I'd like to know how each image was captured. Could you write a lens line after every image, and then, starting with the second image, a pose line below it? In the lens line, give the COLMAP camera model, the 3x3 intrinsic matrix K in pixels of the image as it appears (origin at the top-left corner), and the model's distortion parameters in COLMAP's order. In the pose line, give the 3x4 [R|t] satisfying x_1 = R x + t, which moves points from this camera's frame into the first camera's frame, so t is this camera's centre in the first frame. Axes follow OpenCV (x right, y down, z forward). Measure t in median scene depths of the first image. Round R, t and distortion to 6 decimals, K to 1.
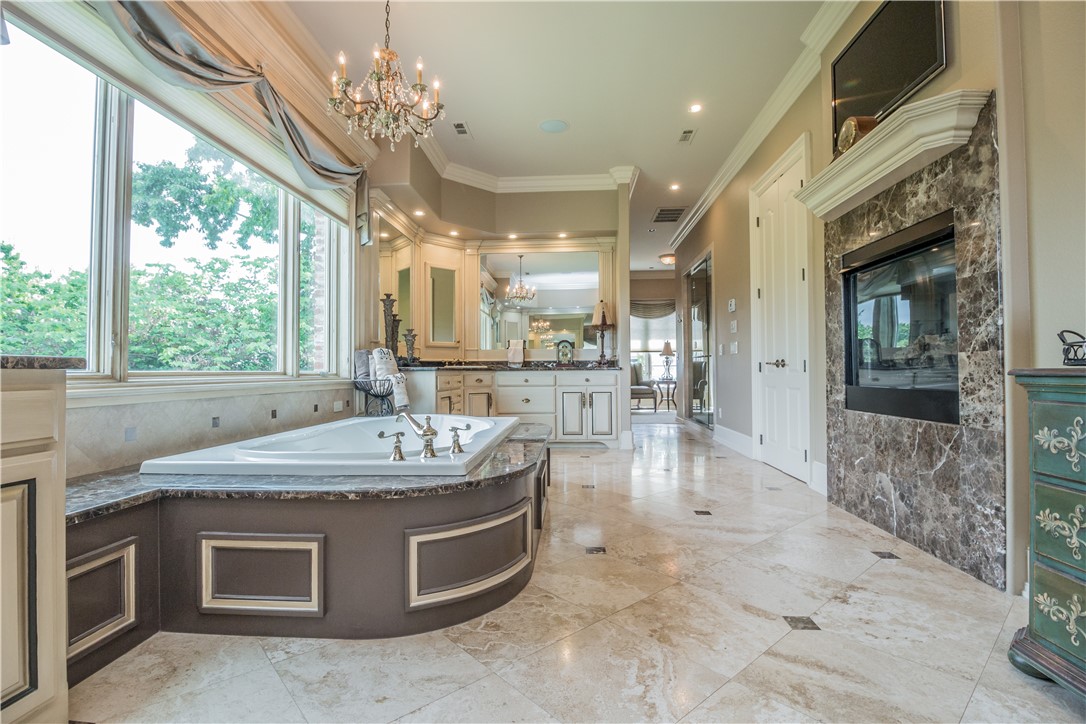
lens RADIAL K [[511.2, 0, 540.1], [0, 511.2, 362.3], [0, 0, 1]] dist [-0.015967, -0.002708]
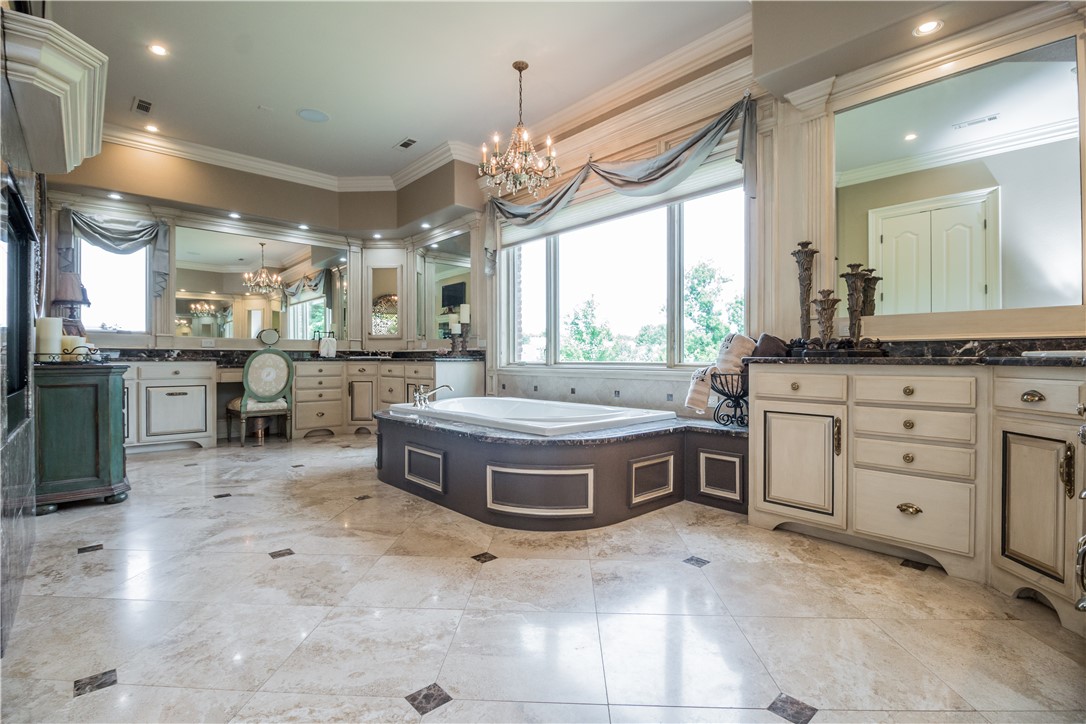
lens RADIAL K [[511.2, 0, 540.6], [0, 511.2, 360.9], [0, 0, 1]] dist [-0.015967, -0.002708]
pose [[-0.697503, 0.011497, -0.716490, 0.679234], [0.019510, 0.999805, -0.002949, 0.017339], [0.716317, -0.016036, -0.697591, 2.088088]]
